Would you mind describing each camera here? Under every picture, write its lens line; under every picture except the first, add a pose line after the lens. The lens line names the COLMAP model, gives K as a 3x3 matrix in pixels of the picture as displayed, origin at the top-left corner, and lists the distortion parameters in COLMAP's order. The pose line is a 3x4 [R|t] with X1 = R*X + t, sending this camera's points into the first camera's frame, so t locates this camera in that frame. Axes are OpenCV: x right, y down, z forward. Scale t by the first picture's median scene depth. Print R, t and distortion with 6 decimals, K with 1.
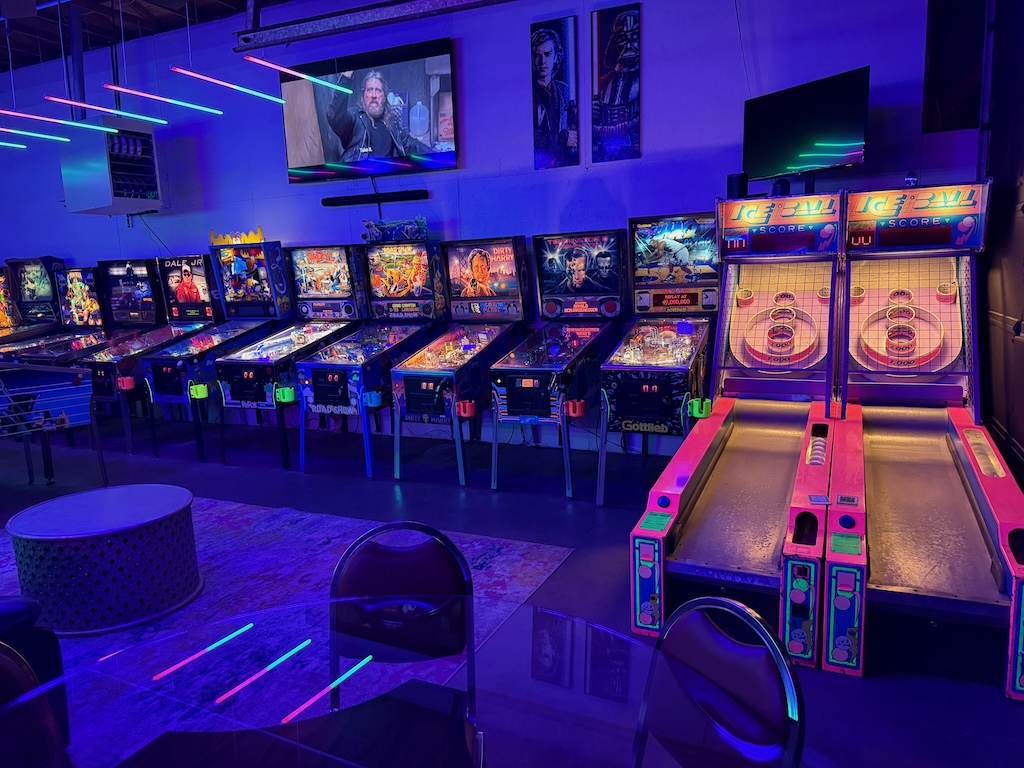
lens RADIAL K [[719.5, 0, 512.0], [0, 719.5, 384.0], [0, 0, 1]] dist [0.154698, -0.278084]
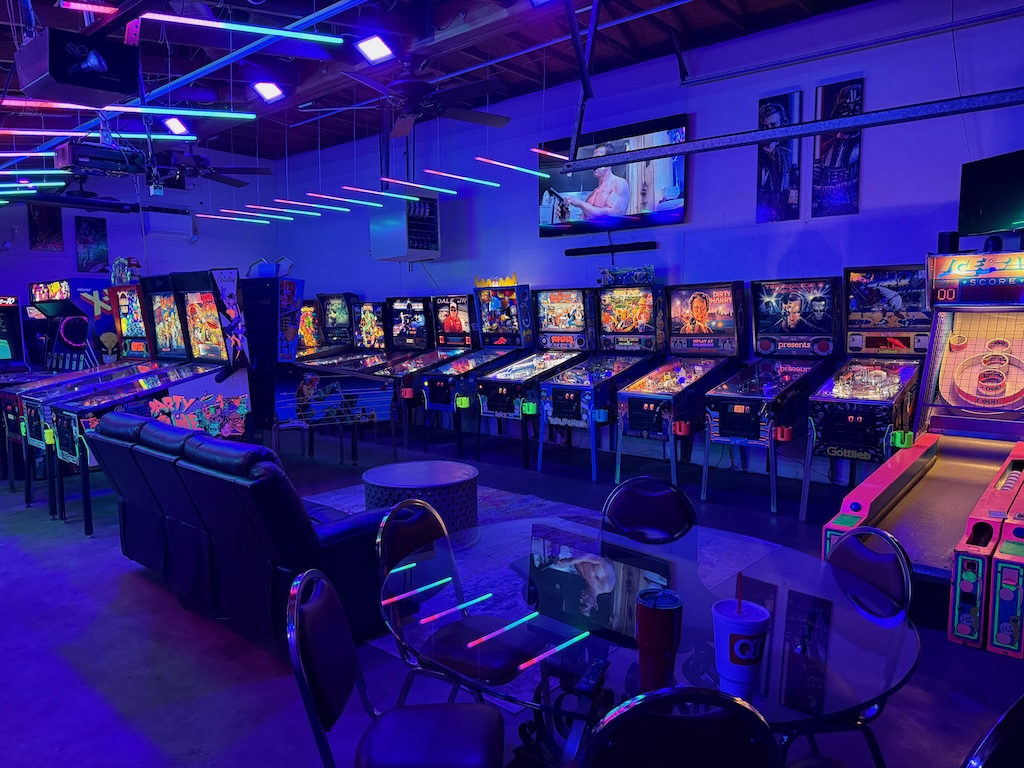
lens RADIAL K [[724.7, 0, 504.0], [0, 724.7, 382.8], [0, 0, 1]] dist [0.107484, -0.160868]
pose [[0.958054, 0.052491, -0.281740, -0.008013], [-0.067525, 0.996751, -0.043914, 0.024660], [0.278519, 0.061096, 0.958485, -0.165915]]
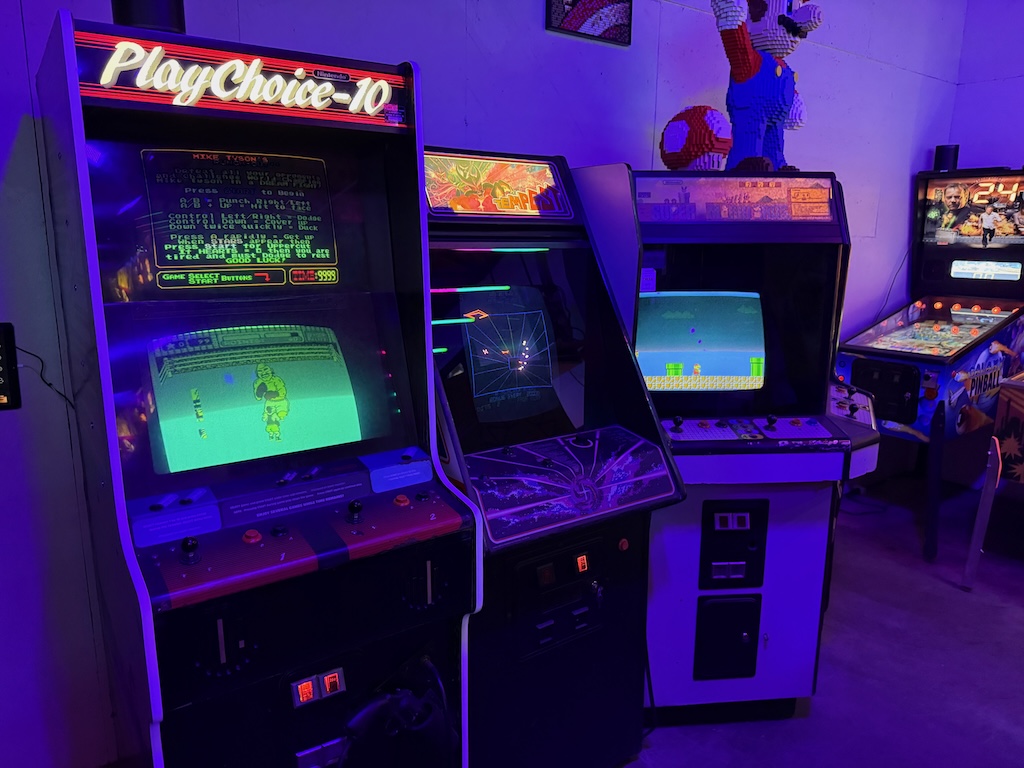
lens RADIAL K [[721.2, 0, 530.5], [0, 721.2, 382.5], [0, 0, 1]] dist [0.003489, -0.022939]
pose [[0.884950, 0.140184, -0.444085, -1.102321], [-0.112756, 0.989742, 0.087736, -0.061983], [0.451828, -0.027568, 0.891679, 0.691151]]
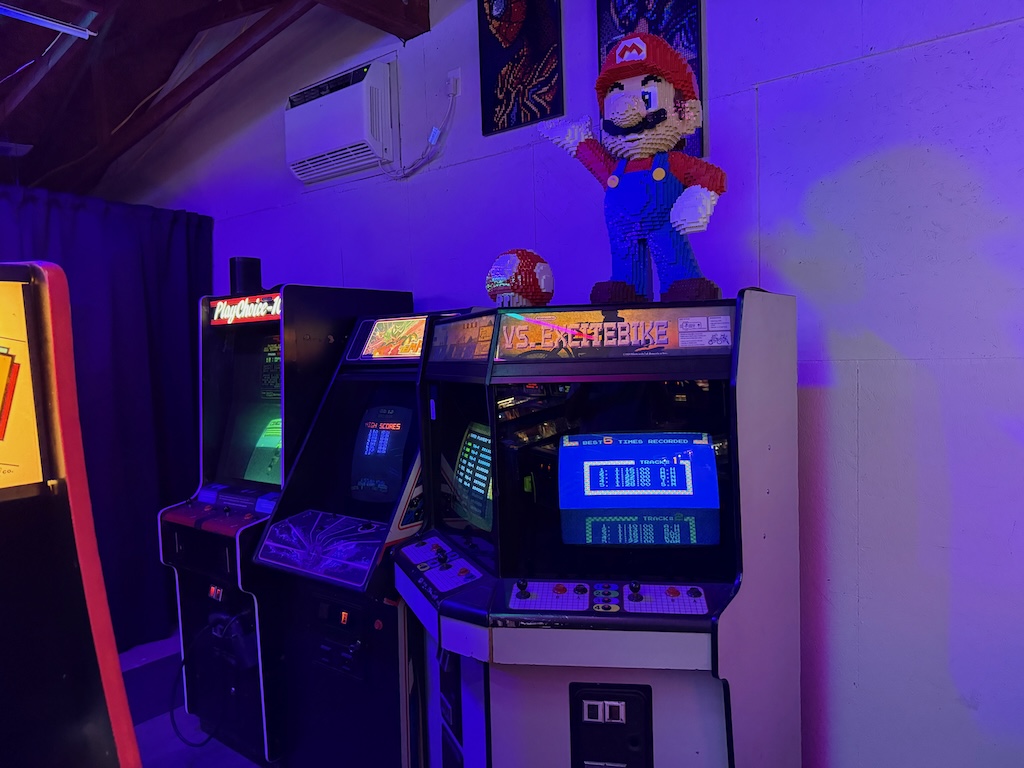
lens RADIAL K [[711.4, 0, 513.8], [0, 711.4, 382.0], [0, 0, 1]] dist [0.008352, -0.003481]
pose [[-0.197676, 0.088579, -0.976257, -0.878751], [-0.104486, 0.988331, 0.110831, -0.136491], [0.974683, 0.123914, -0.186114, 1.070038]]
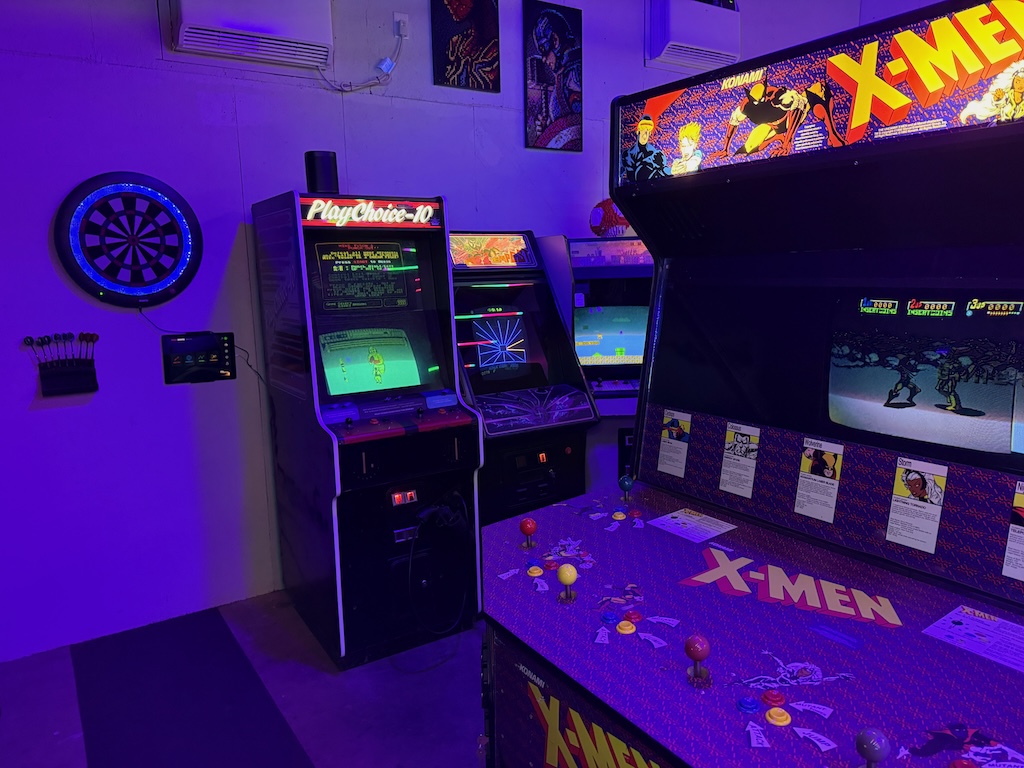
lens RADIAL K [[726.7, 0, 537.1], [0, 726.7, 390.3], [0, 0, 1]] dist [0.005087, -0.039208]
pose [[0.869351, 0.100601, -0.483847, -0.967897], [-0.084300, 0.994900, 0.055394, -0.045656], [0.486951, -0.007369, 0.873398, 0.511953]]
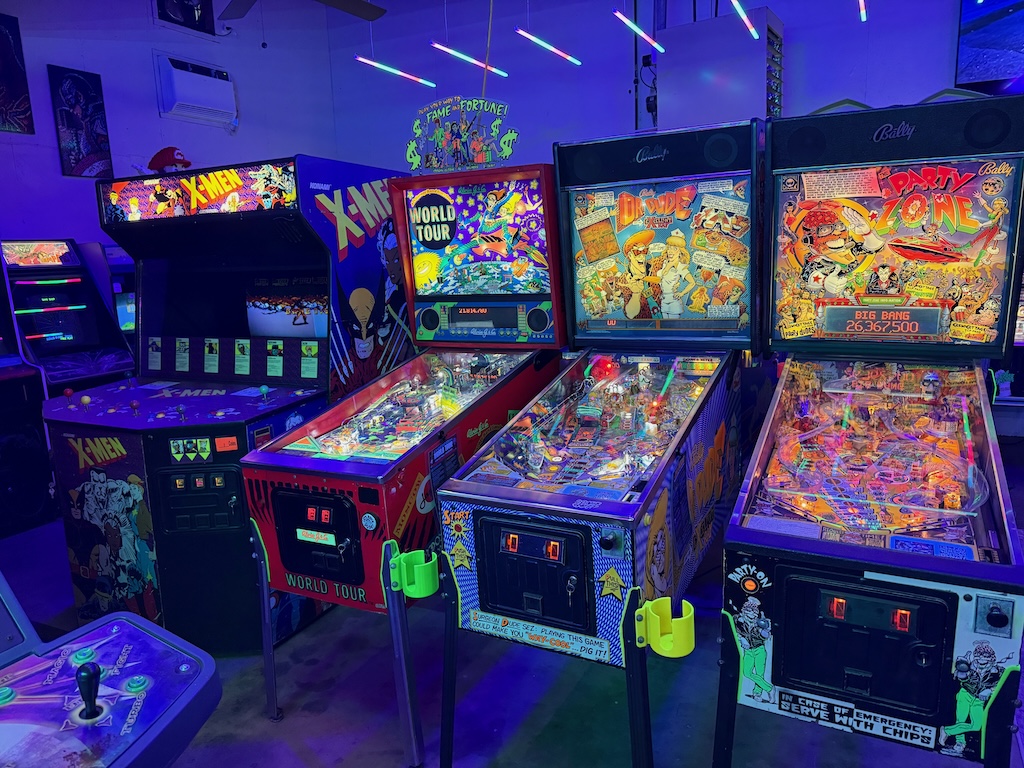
lens RADIAL K [[711.4, 0, 513.8], [0, 711.4, 382.0], [0, 0, 1]] dist [0.008352, -0.003481]
pose [[0.999838, 0.005153, -0.017240, -0.776576], [-0.004572, 0.999426, 0.033563, -0.012648], [0.017403, -0.033479, 0.999288, 0.250028]]
